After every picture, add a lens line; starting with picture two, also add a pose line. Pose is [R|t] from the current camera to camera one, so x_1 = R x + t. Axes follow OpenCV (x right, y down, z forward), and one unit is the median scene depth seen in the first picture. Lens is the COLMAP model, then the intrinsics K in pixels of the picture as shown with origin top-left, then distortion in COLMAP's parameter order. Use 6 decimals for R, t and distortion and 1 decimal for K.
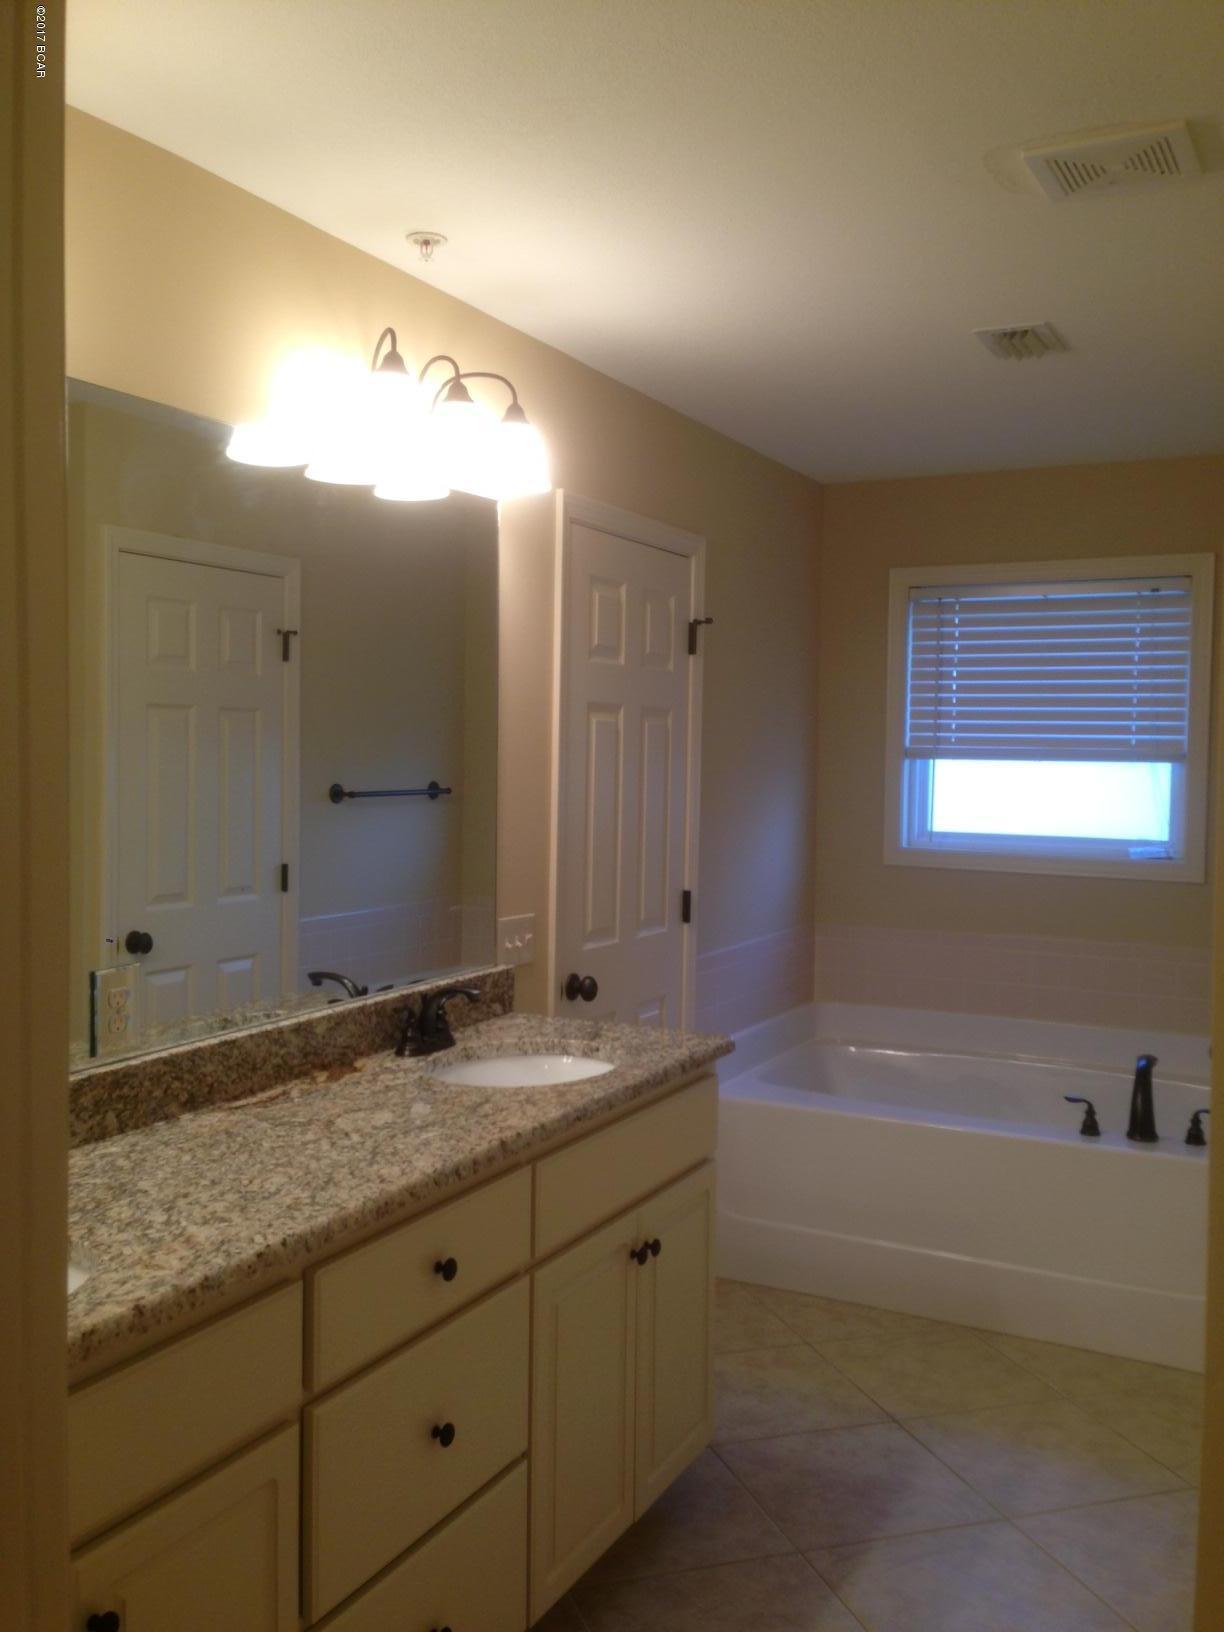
lens RADIAL K [[1507.6, 0, 614.2], [0, 1507.6, 813.3], [0, 0, 1]] dist [0.110465, -0.185125]
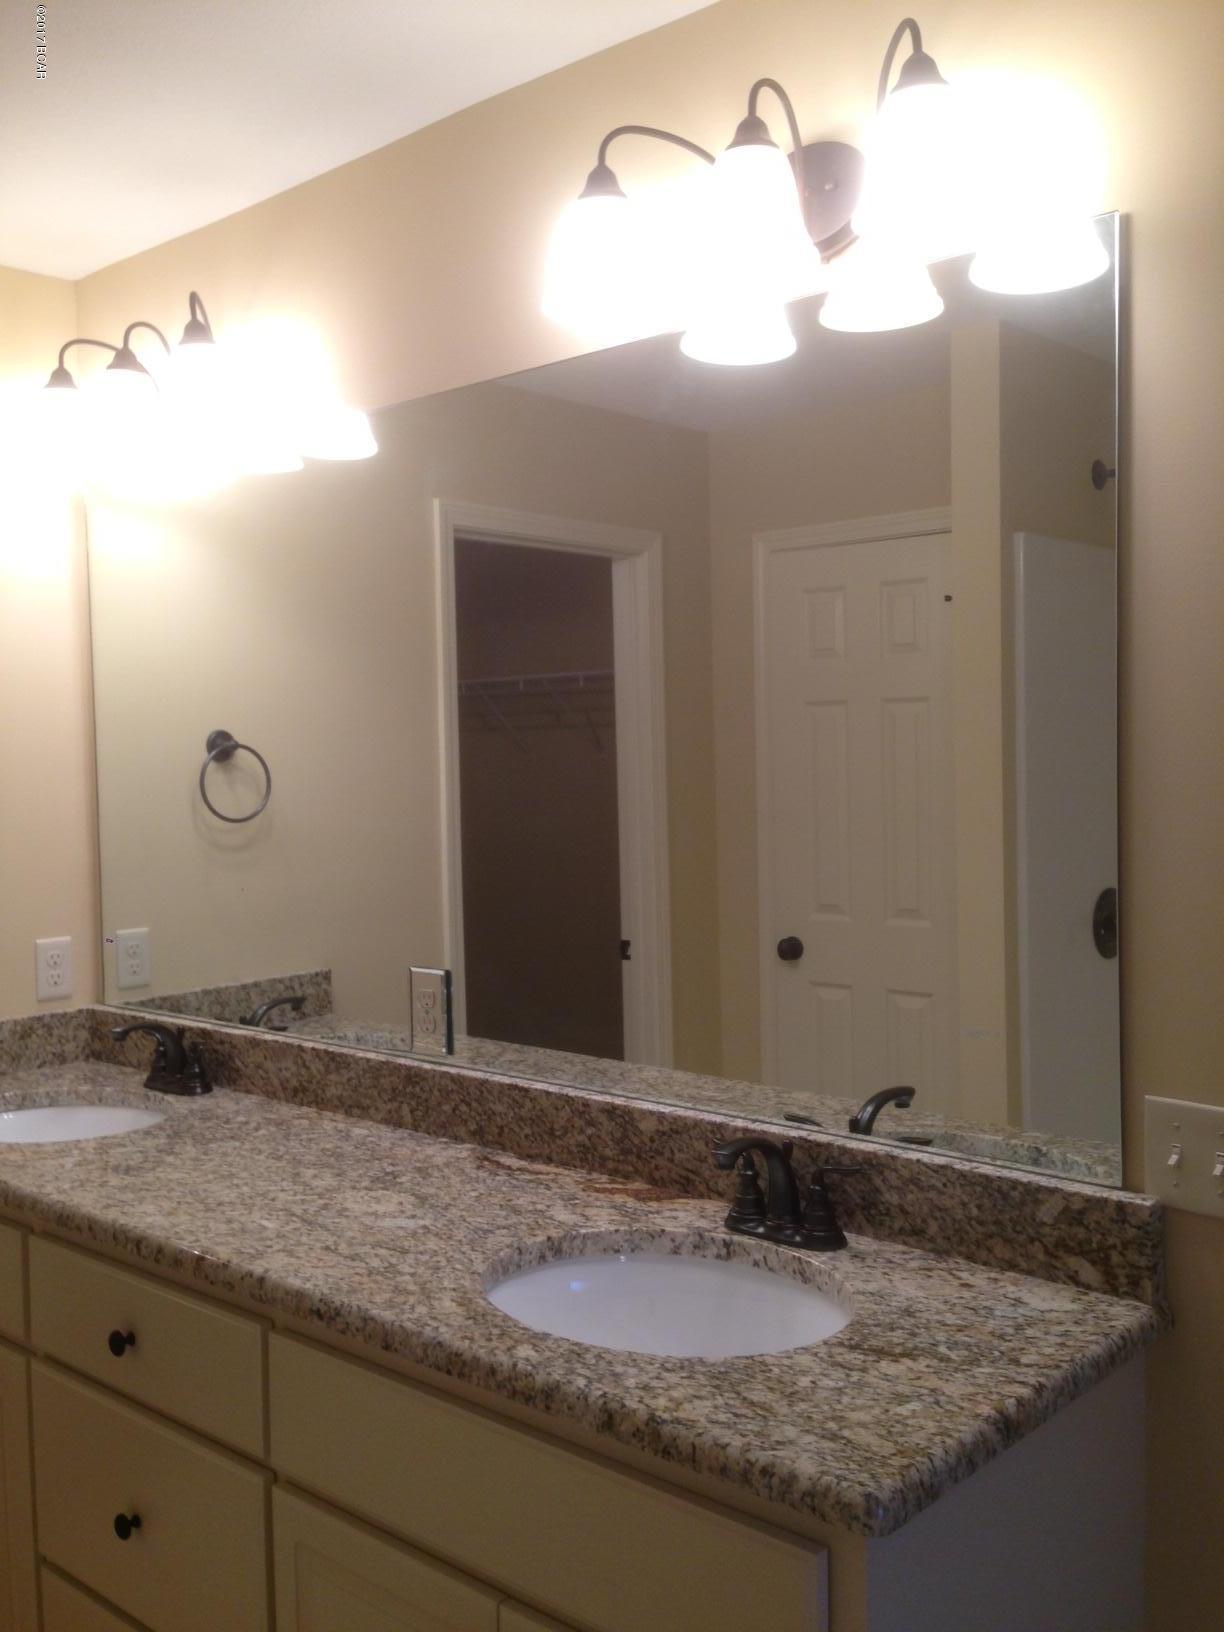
lens RADIAL K [[1556.2, 0, 612.0], [0, 1556.2, 816.0], [0, 0, 1]] dist [0.065262, 0.002042]
pose [[-0.279086, 0.036917, -0.959556, 0.597124], [-0.025340, 0.998630, 0.045790, -0.047041], [0.959932, 0.037095, -0.277768, 1.340598]]
